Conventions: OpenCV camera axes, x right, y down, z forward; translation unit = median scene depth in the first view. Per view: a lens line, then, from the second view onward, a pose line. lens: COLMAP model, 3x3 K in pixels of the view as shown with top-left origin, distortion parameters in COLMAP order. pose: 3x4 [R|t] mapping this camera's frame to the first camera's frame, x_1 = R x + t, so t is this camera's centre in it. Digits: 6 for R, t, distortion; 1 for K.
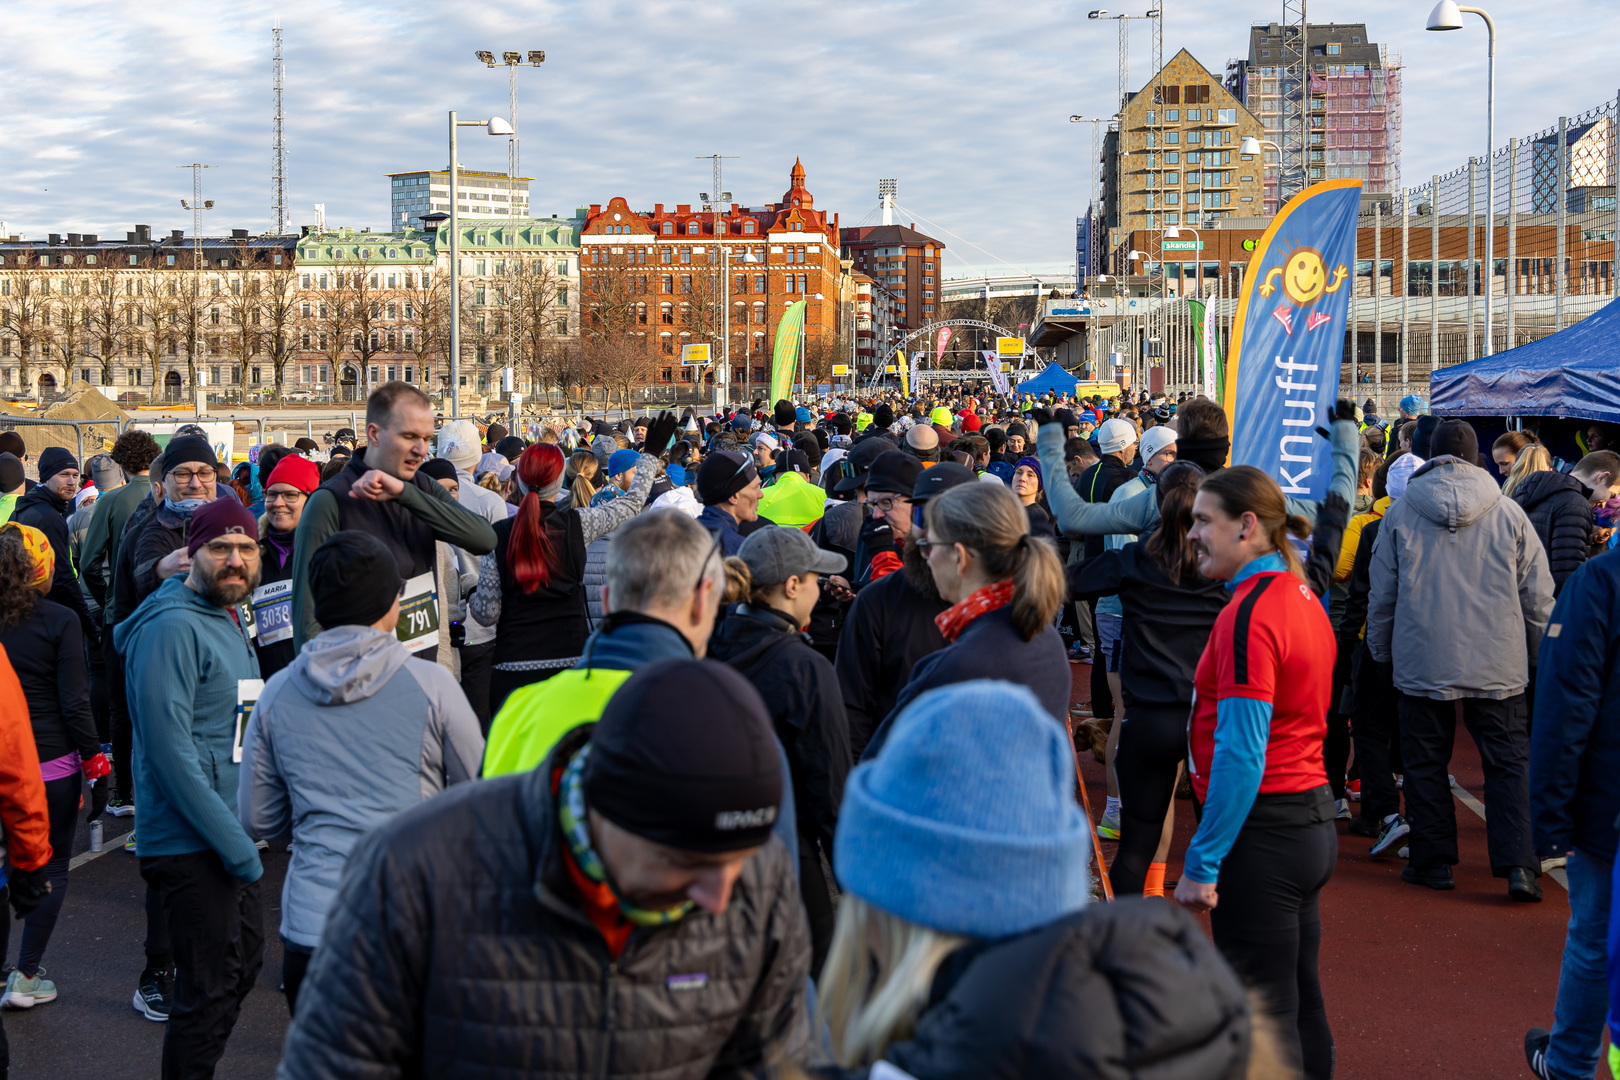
lens RADIAL K [[1997.1, 0, 808.0], [0, 1997.1, 535.0], [0, 0, 1]] dist [0.000368, 0.000000]
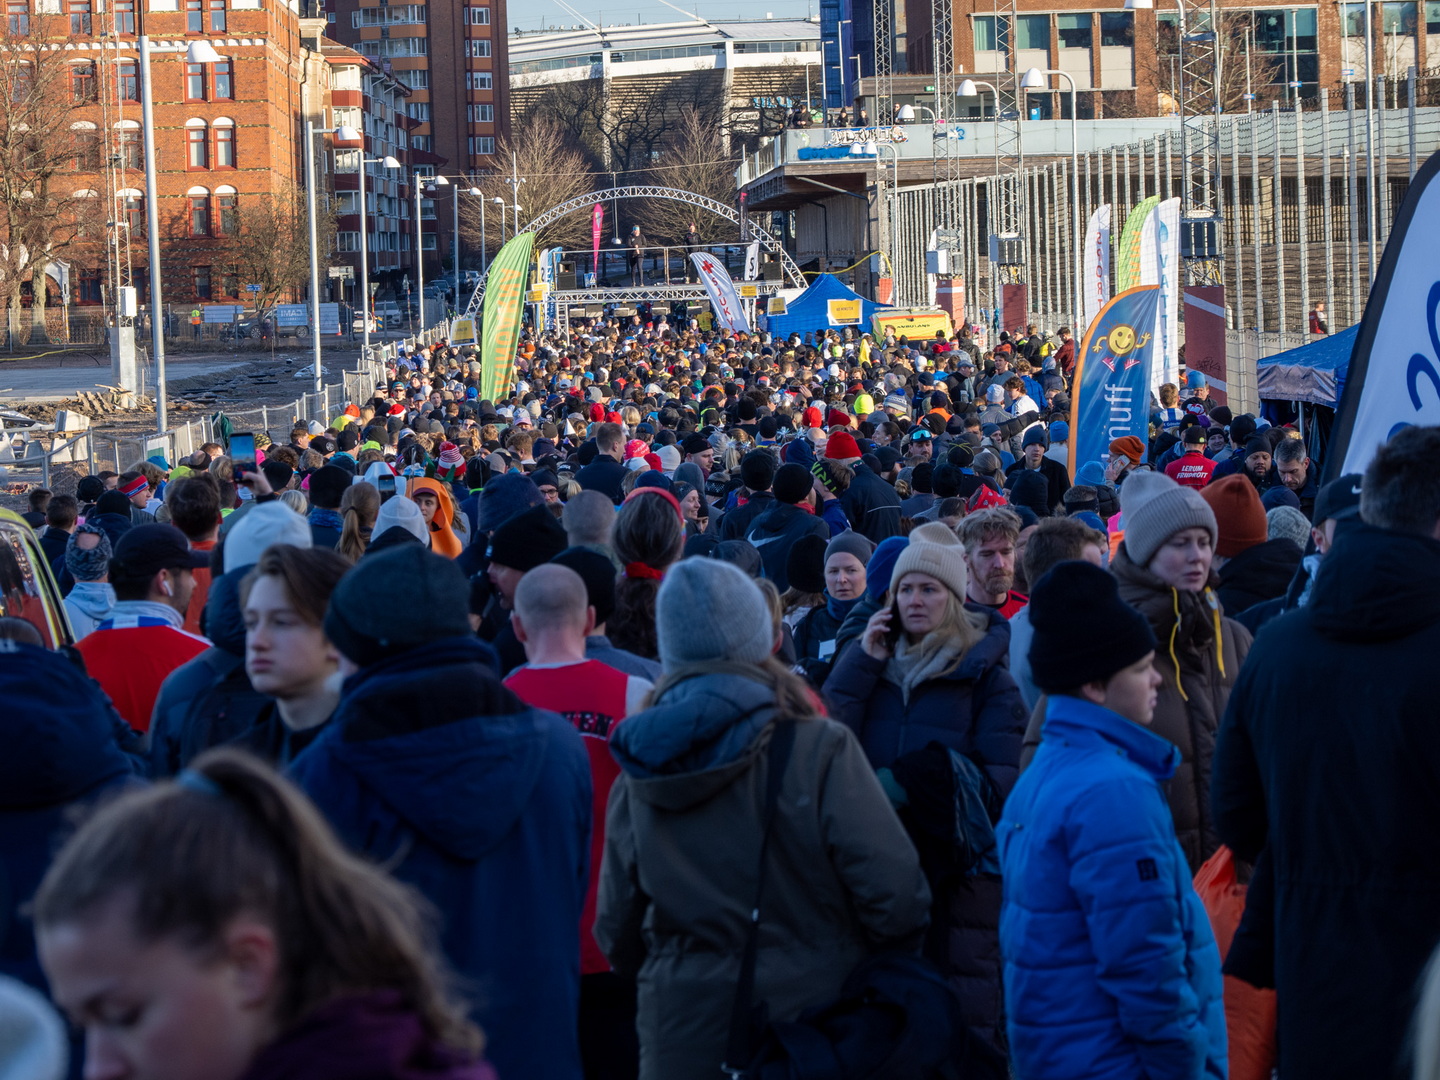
lens RADIAL K [[5869.4, 0, 720.1], [0, 5869.4, 540.4], [0, 0, 1]] dist [0.090930, 0.000000]
pose [[0.991832, -0.033840, 0.122981, -0.076361], [0.036845, 0.999073, -0.022246, 0.015164], [-0.122114, 0.026595, 0.992160, -0.424452]]
